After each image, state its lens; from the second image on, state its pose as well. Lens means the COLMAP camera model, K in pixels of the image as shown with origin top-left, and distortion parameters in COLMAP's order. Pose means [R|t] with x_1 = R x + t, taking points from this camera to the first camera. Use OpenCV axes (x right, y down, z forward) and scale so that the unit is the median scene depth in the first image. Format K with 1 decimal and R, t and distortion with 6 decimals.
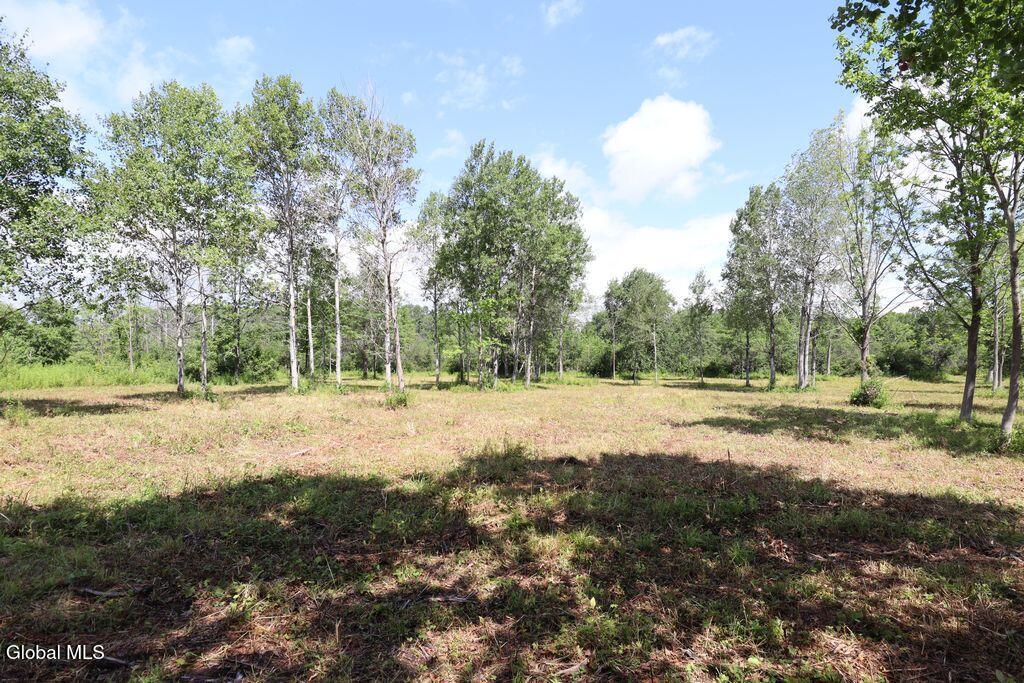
lens RADIAL K [[473.7, 0, 506.9], [0, 473.7, 344.6], [0, 0, 1]] dist [-0.003475, -0.010518]
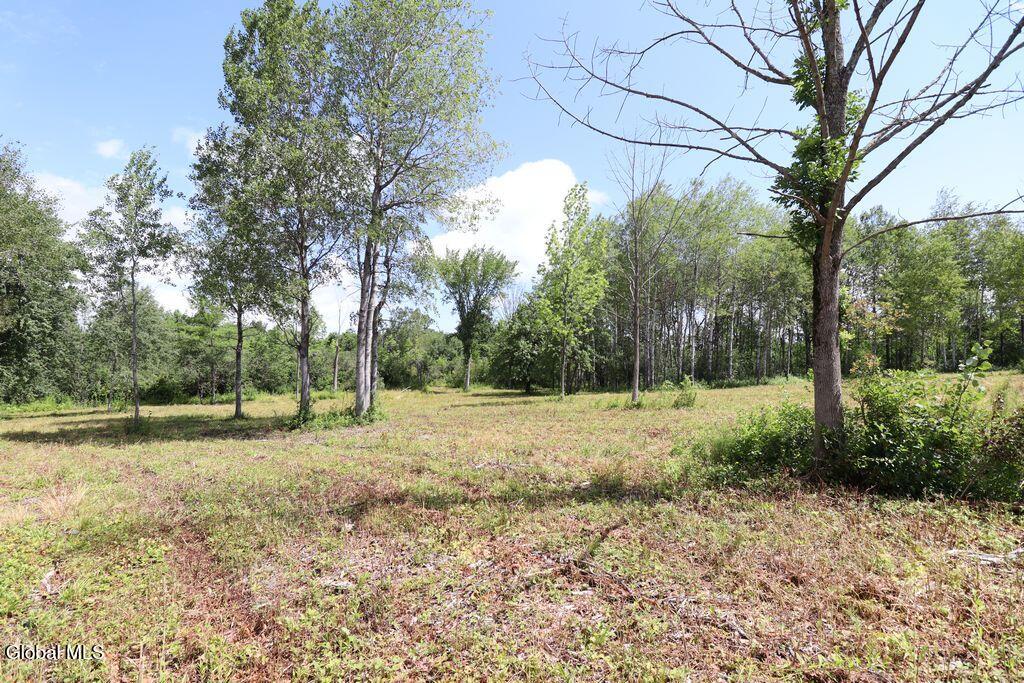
lens RADIAL K [[473.7, 0, 503.8], [0, 473.7, 352.4], [0, 0, 1]] dist [-0.003475, -0.010518]
pose [[0.505227, 0.024812, 0.862630, 0.268823], [-0.000230, 0.999590, -0.028617, 0.041018], [-0.862987, 0.014259, 0.505025, 0.637763]]
